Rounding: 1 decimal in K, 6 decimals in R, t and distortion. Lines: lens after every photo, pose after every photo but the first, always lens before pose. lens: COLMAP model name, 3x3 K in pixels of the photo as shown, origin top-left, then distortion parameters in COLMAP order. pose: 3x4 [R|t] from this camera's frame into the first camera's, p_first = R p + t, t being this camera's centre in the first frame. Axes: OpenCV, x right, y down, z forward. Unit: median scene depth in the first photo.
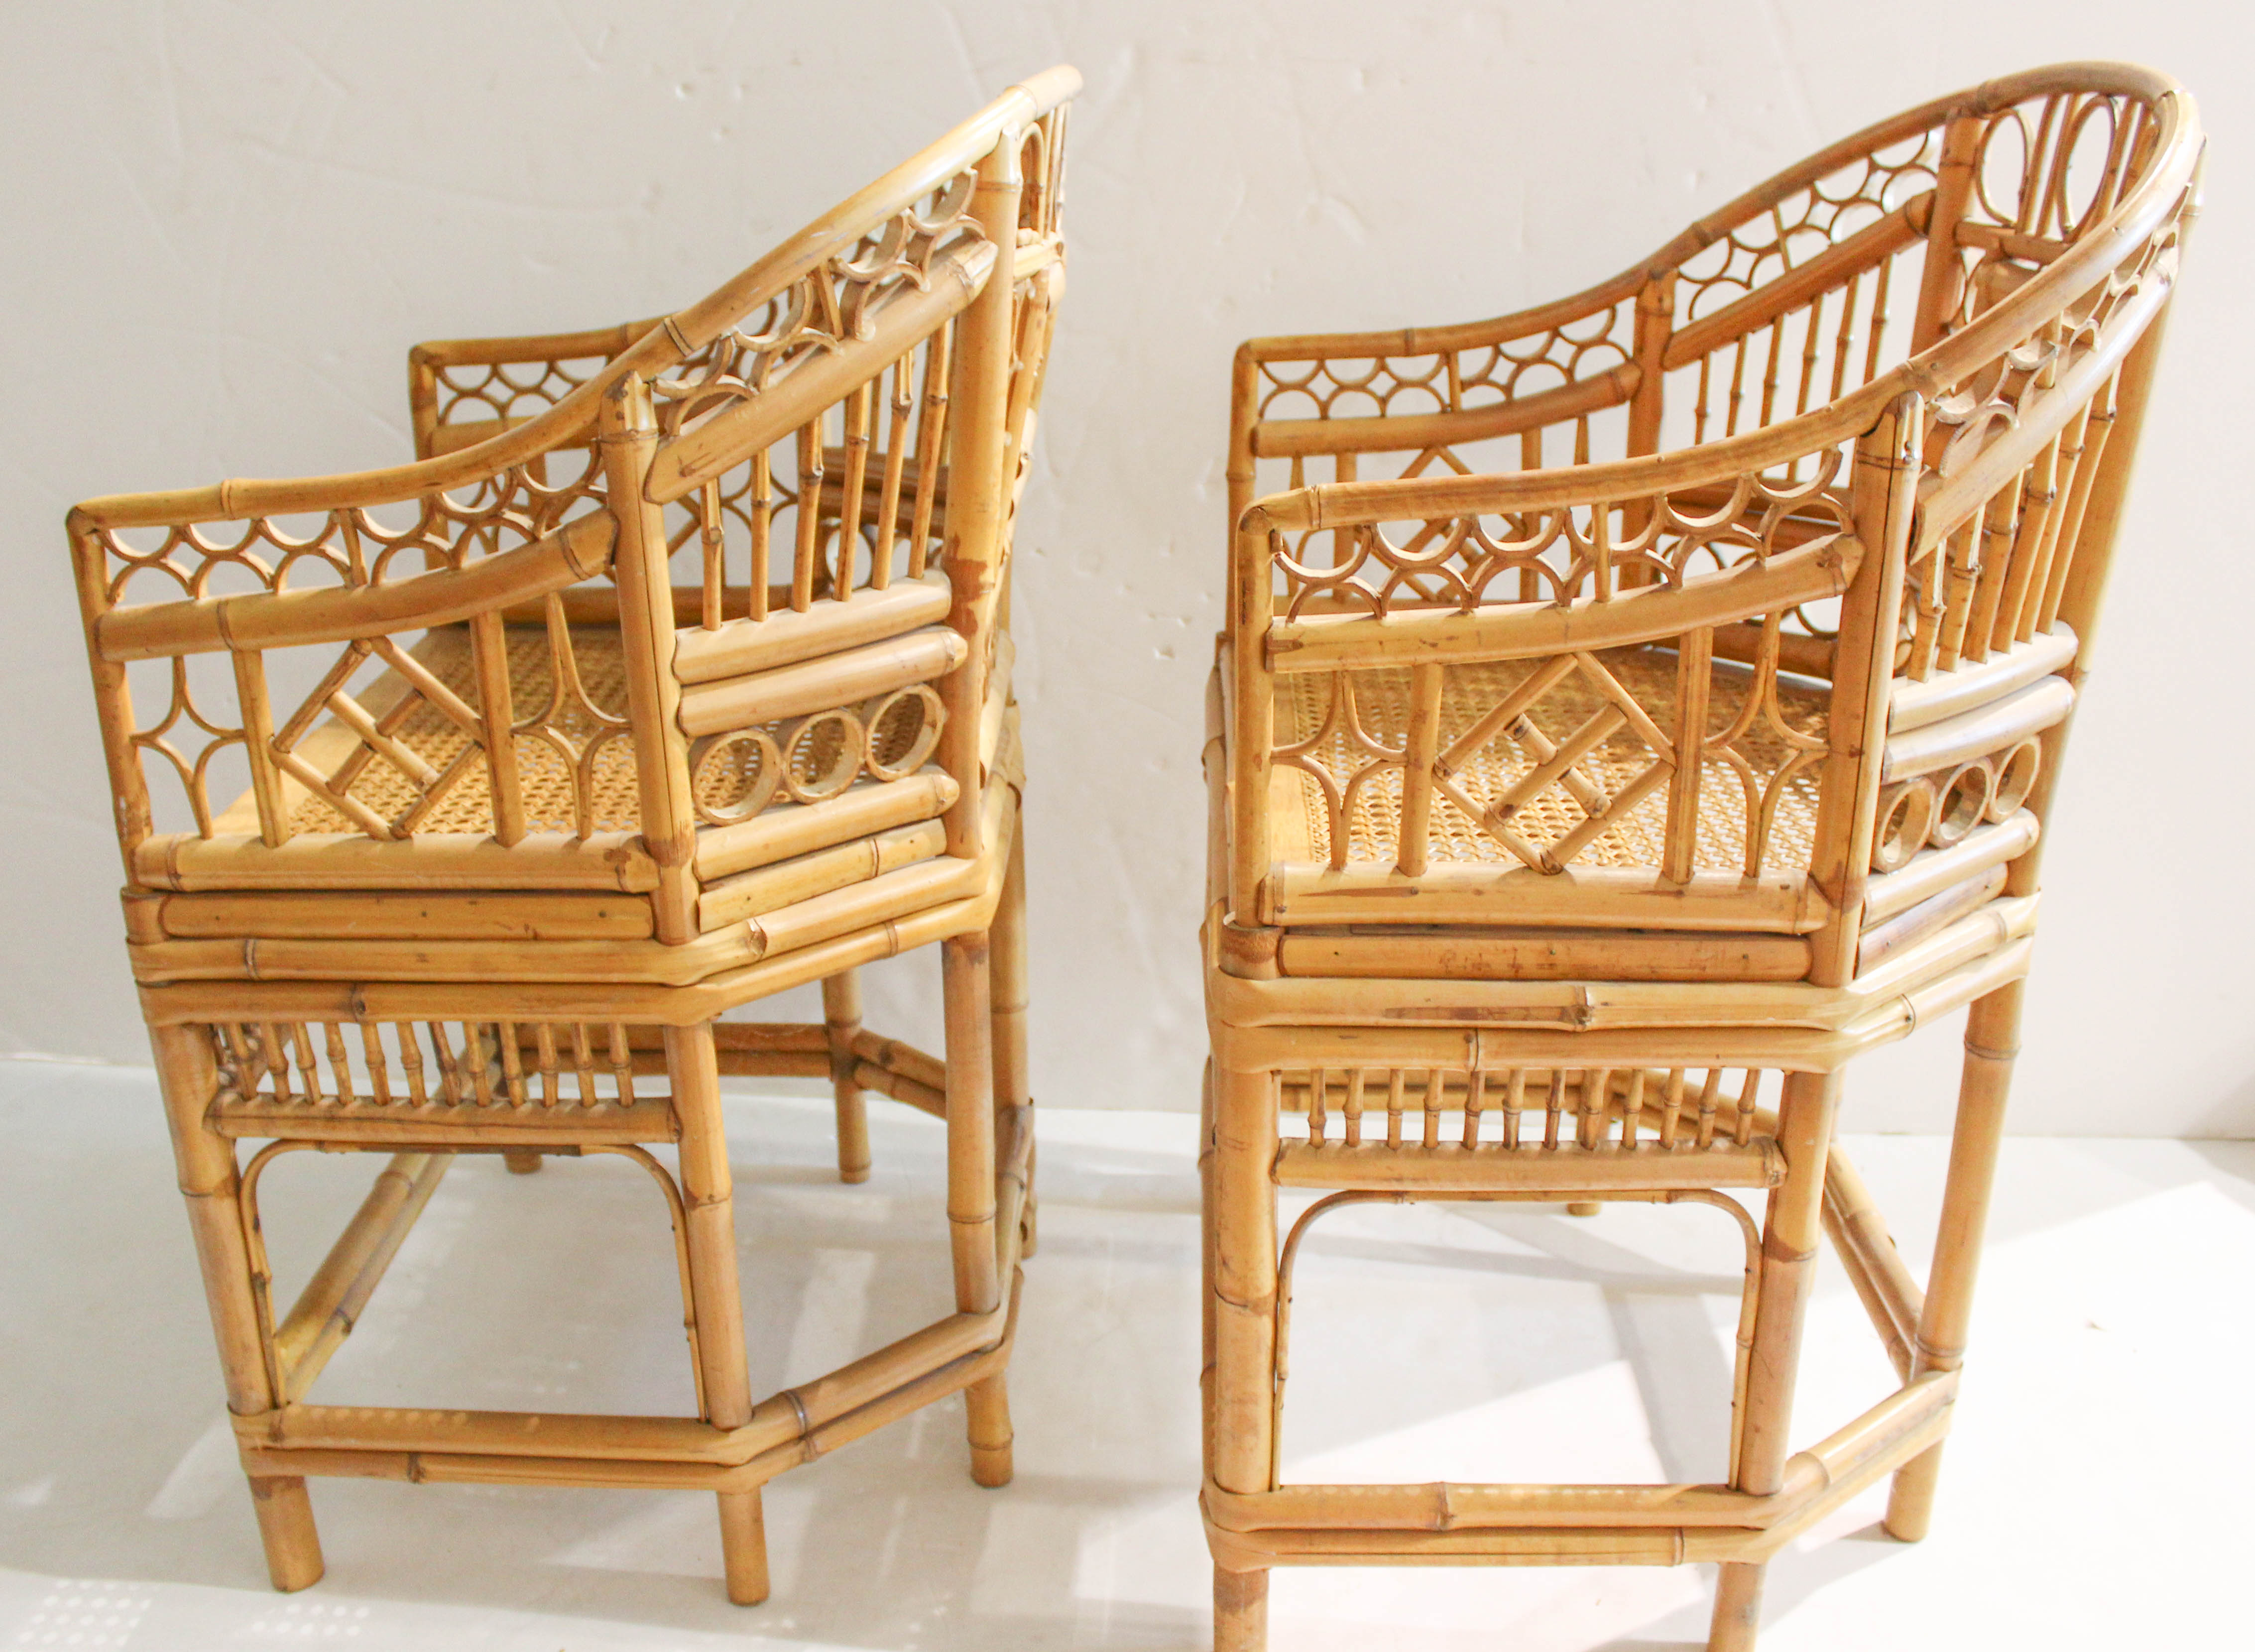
lens RADIAL K [[2071.9, 0, 1127.5], [0, 2071.9, 826.0], [0, 0, 1]] dist [-0.175051, 0.150702]
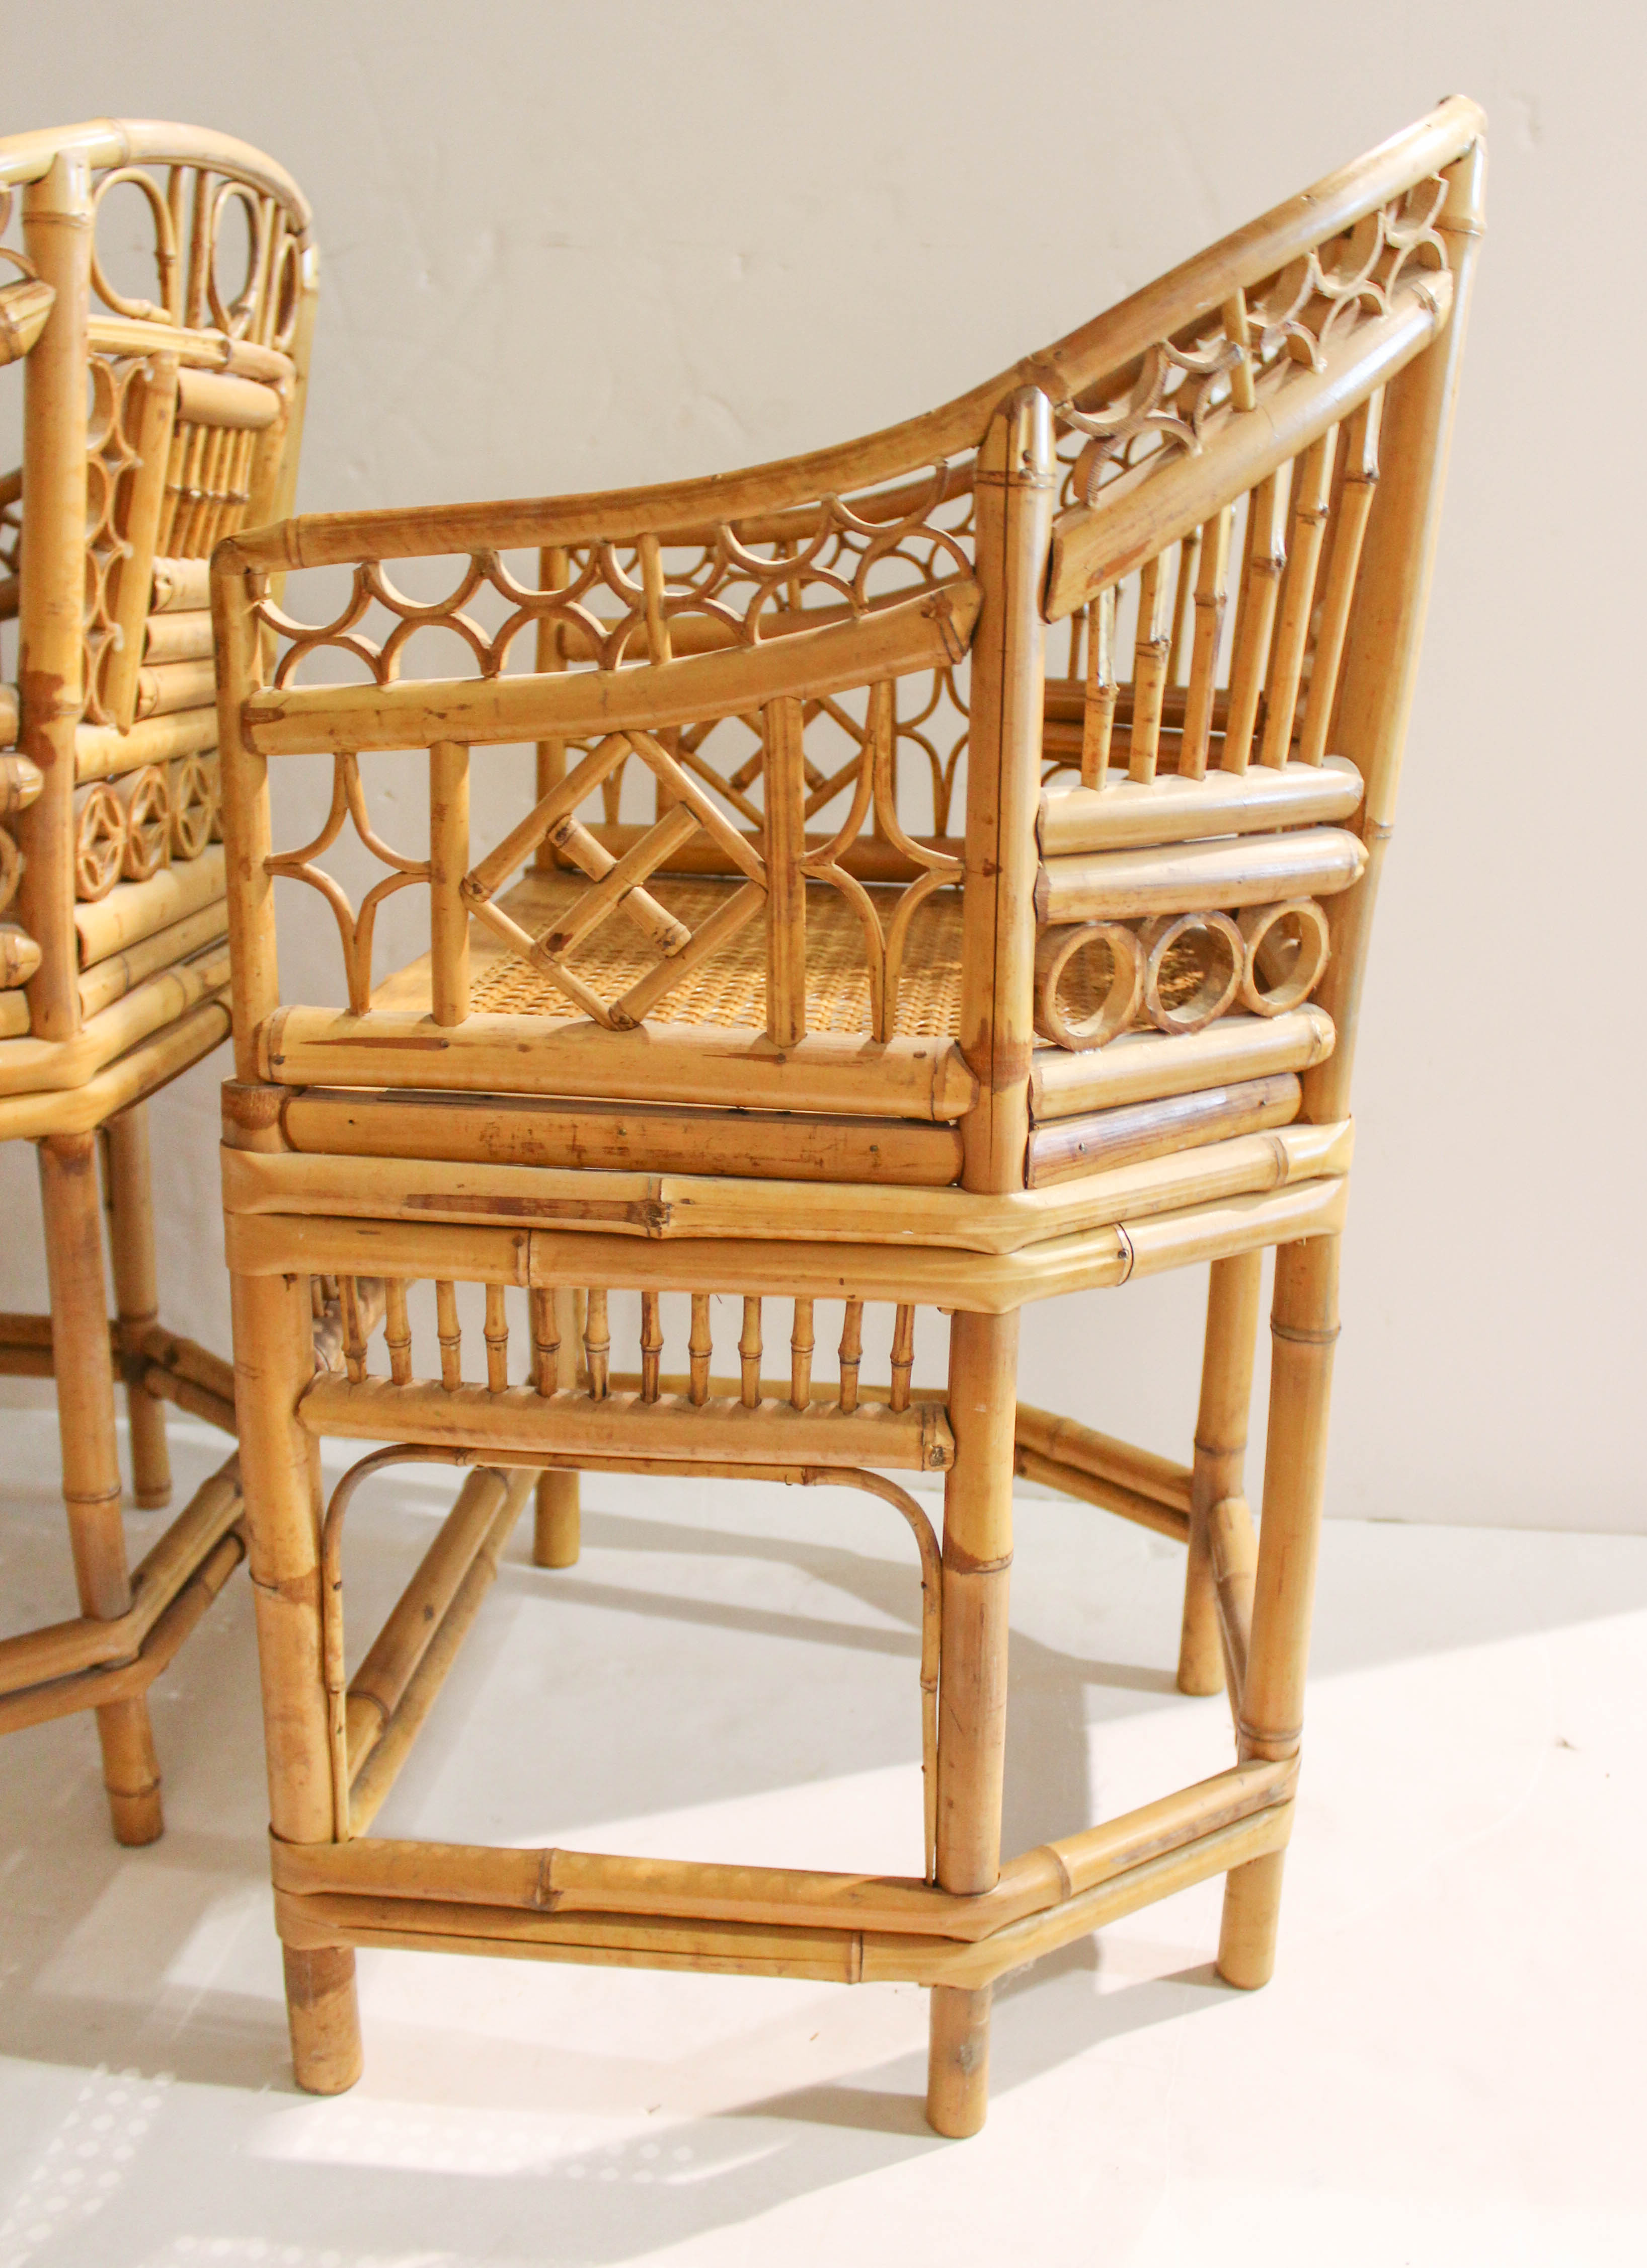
lens RADIAL K [[2106.0, 0, 883.6], [0, 2106.0, 1059.7], [0, 0, 1]] dist [-0.170517, 0.141431]
pose [[0.998911, 0.039195, -0.025311, 0.321185], [-0.041834, 0.992607, -0.113931, 0.119433], [0.020659, 0.114866, 0.993166, 0.207874]]
